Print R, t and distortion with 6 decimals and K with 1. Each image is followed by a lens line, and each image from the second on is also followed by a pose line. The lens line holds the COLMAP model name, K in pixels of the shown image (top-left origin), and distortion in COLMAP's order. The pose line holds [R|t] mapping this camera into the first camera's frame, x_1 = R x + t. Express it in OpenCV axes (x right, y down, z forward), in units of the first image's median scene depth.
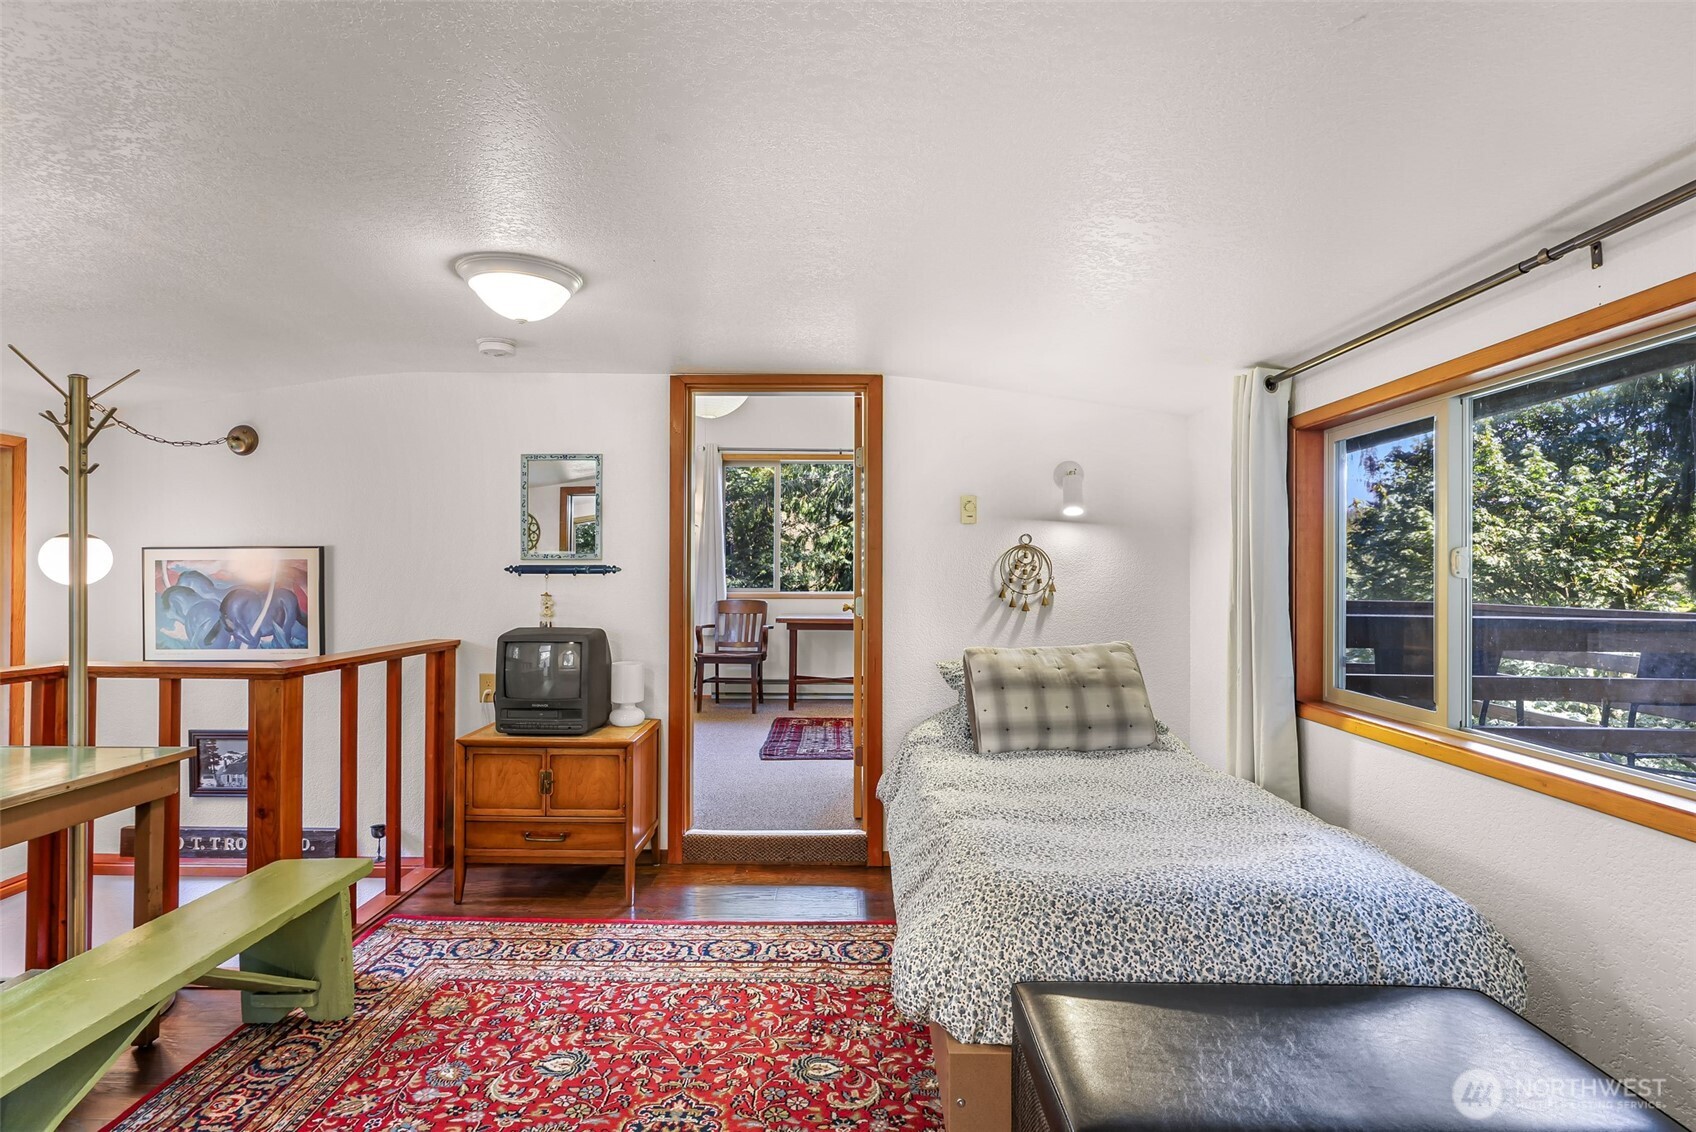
lens RADIAL K [[802.3, 0, 841.4], [0, 802.3, 567.7], [0, 0, 1]] dist [-0.001318, 0.000087]
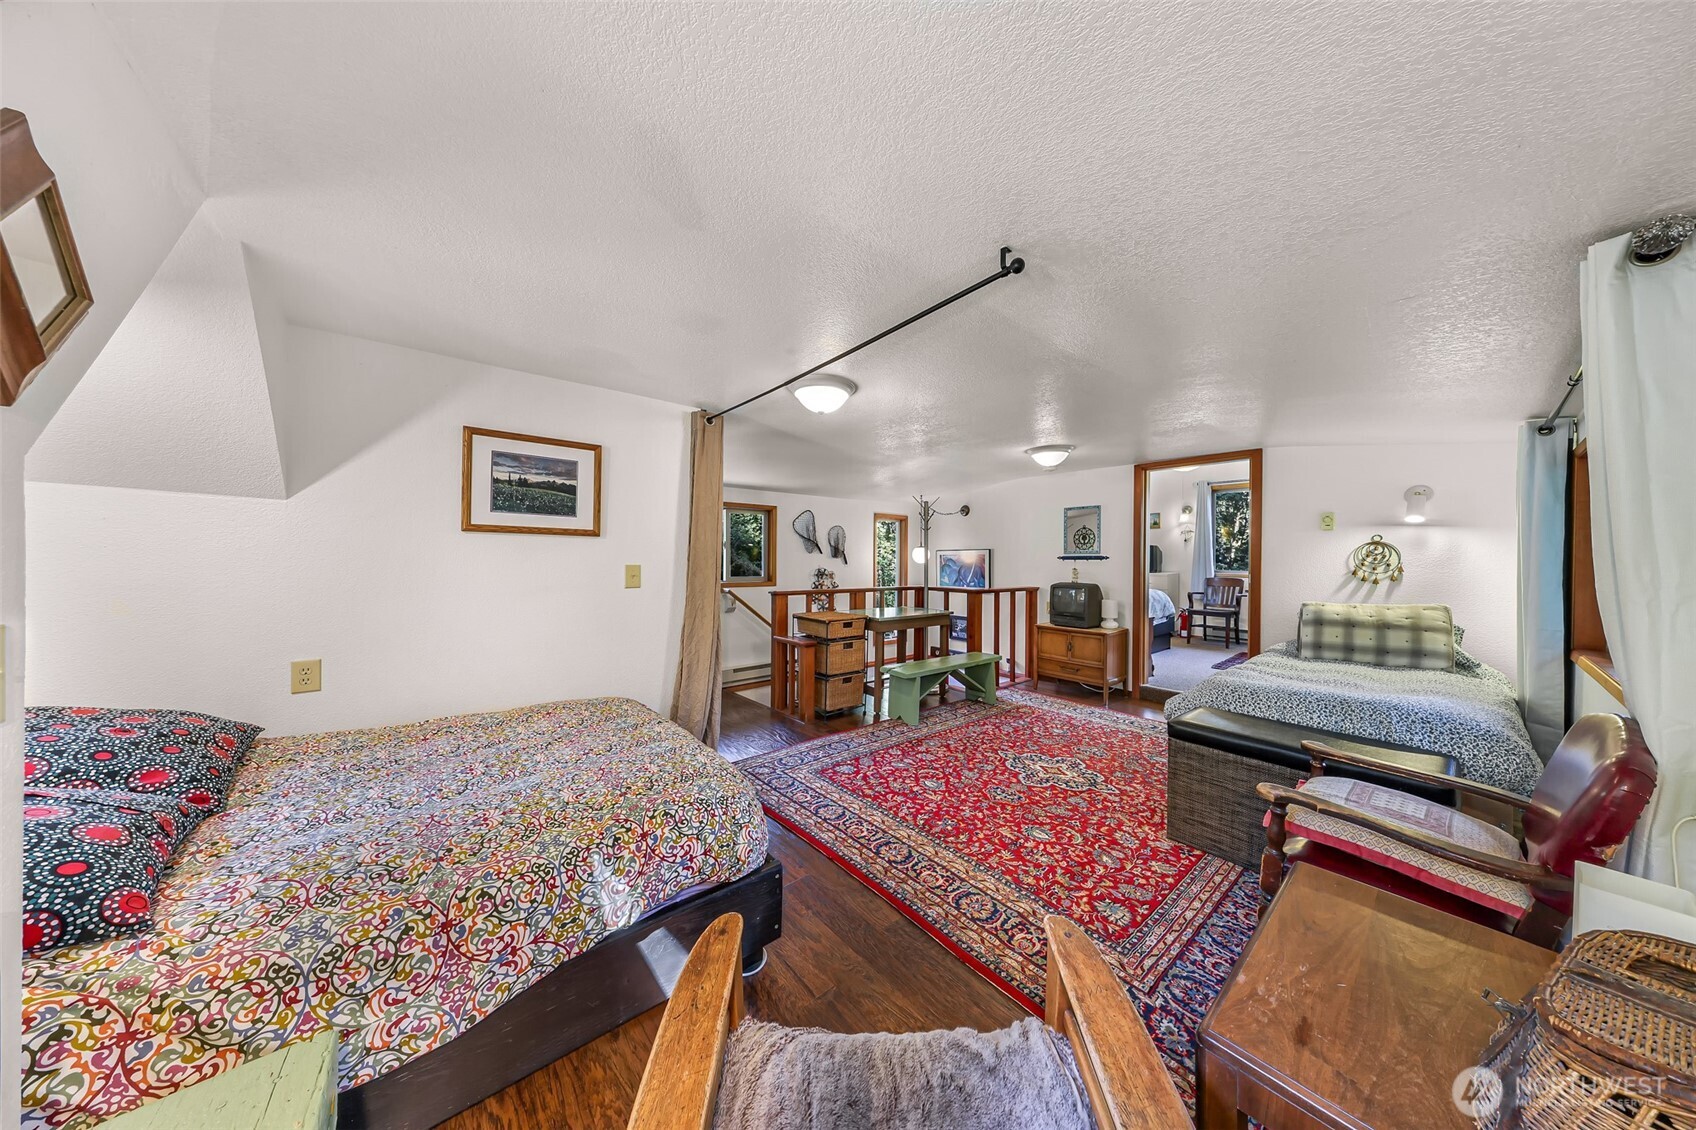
lens RADIAL K [[513.8, 0, 842.8], [0, 513.8, 558.9], [0, 0, 1]] dist [0.000192, 0.000006]
pose [[0.644918, 0.001173, -0.764251, 0.366126], [-0.000355, 0.999999, 0.001236, 0.004328], [0.764252, -0.000525, 0.644918, -0.506700]]
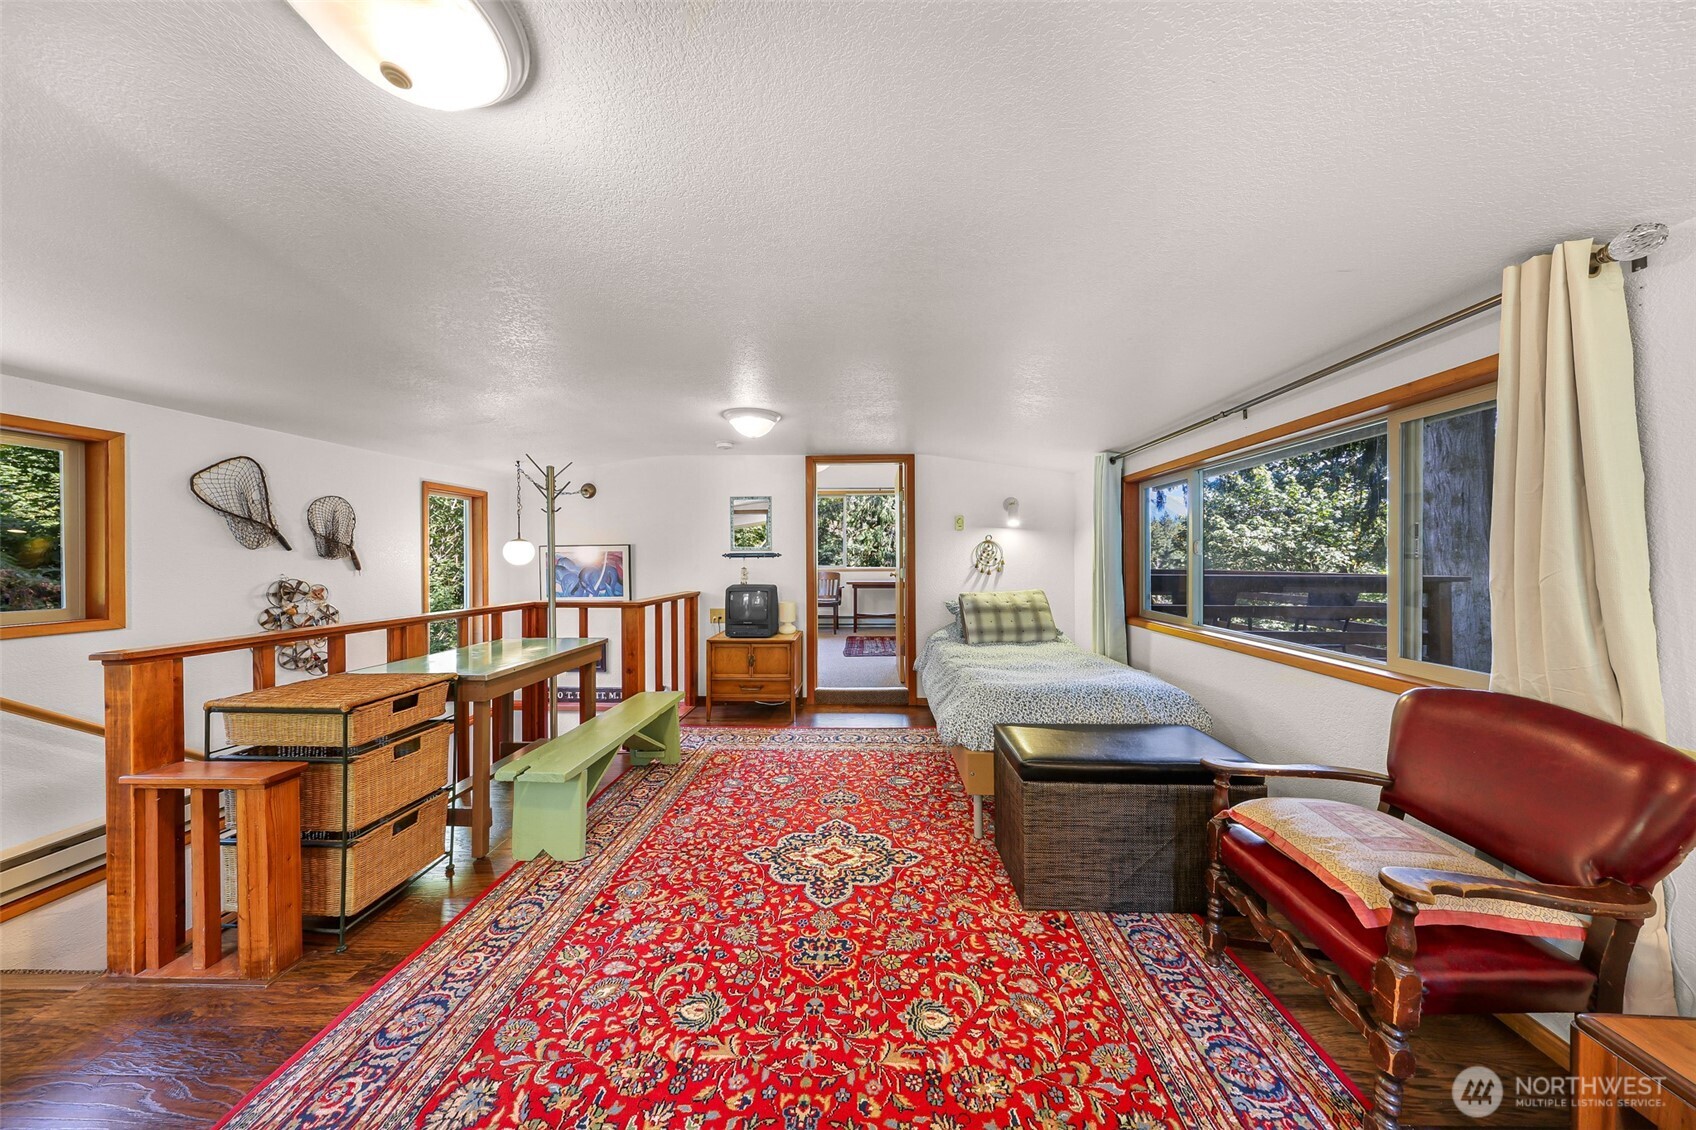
lens RADIAL K [[493.7, 0, 857.5], [0, 493.7, 558.2], [0, 0, 1]] dist [0.000427, 0.000050]
pose [[0.999857, -0.007435, -0.015195, -0.079937], [0.007542, 0.999947, 0.006983, 0.003733], [0.015142, -0.007097, 0.999860, -0.227983]]
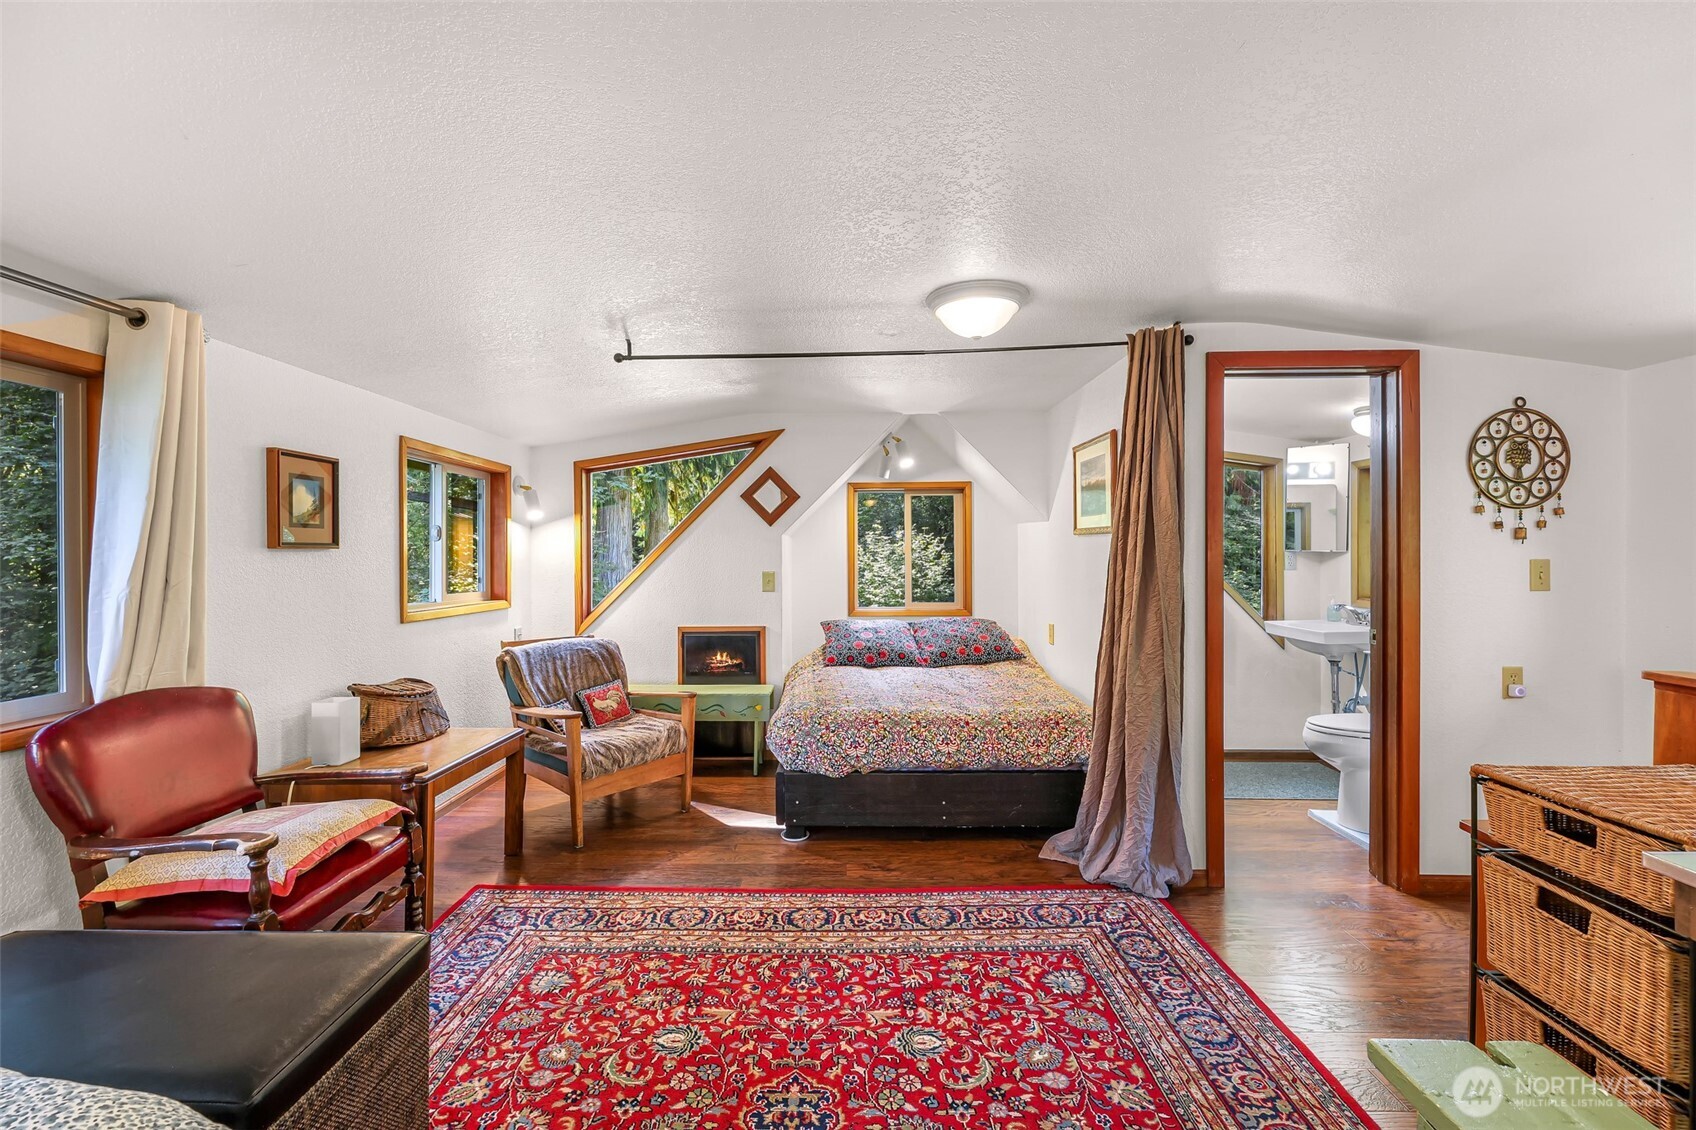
lens RADIAL K [[687.8, 0, 834.0], [0, 687.8, 555.3], [0, 0, 1]] dist [0.000403, 0.000006]
pose [[-0.999997, -0.002015, 0.001063, -0.157337], [-0.002017, 0.999995, -0.002484, 0.004362], [-0.001058, -0.002486, -0.999996, 0.776651]]
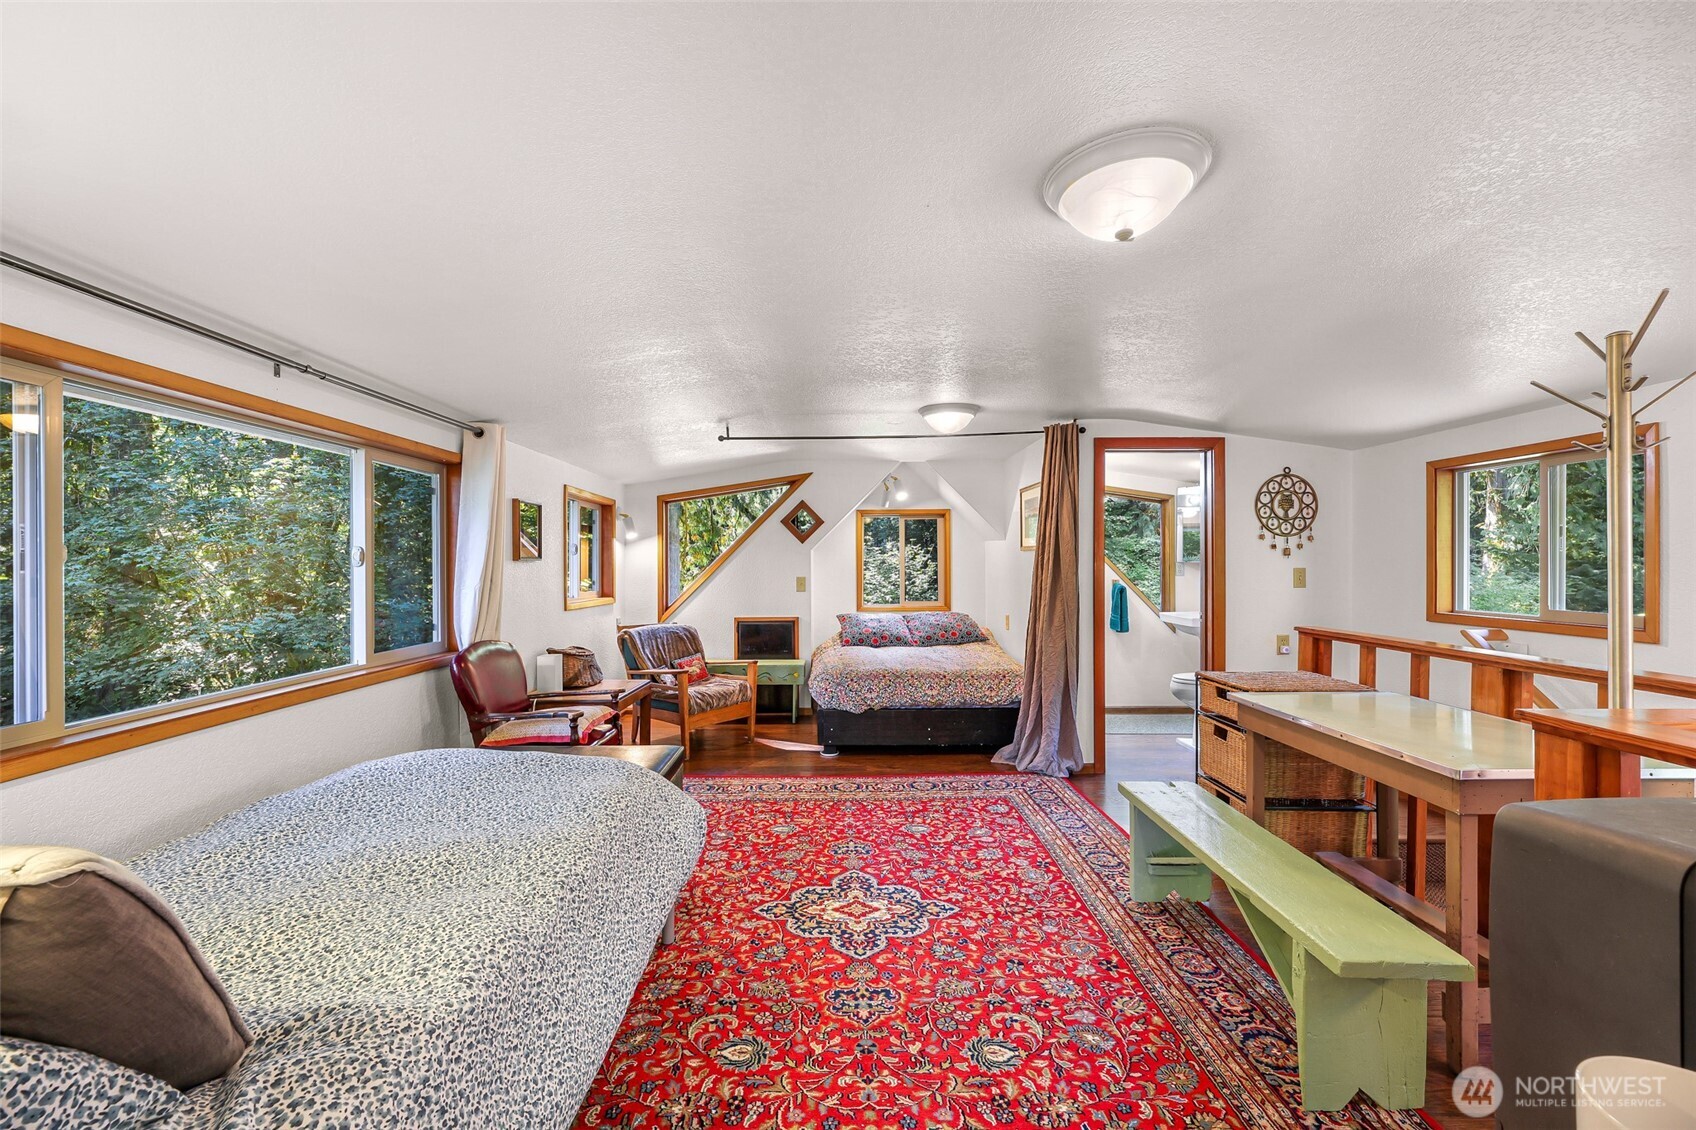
lens RADIAL K [[663.6, 0, 834.0], [0, 663.6, 559.8], [0, 0, 1]] dist [0.001551, -0.000011]
pose [[-0.999900, -0.002955, -0.013813, -0.087785], [-0.002820, 0.999948, -0.009760, 0.004681], [0.013842, -0.009720, -0.999857, 1.224901]]
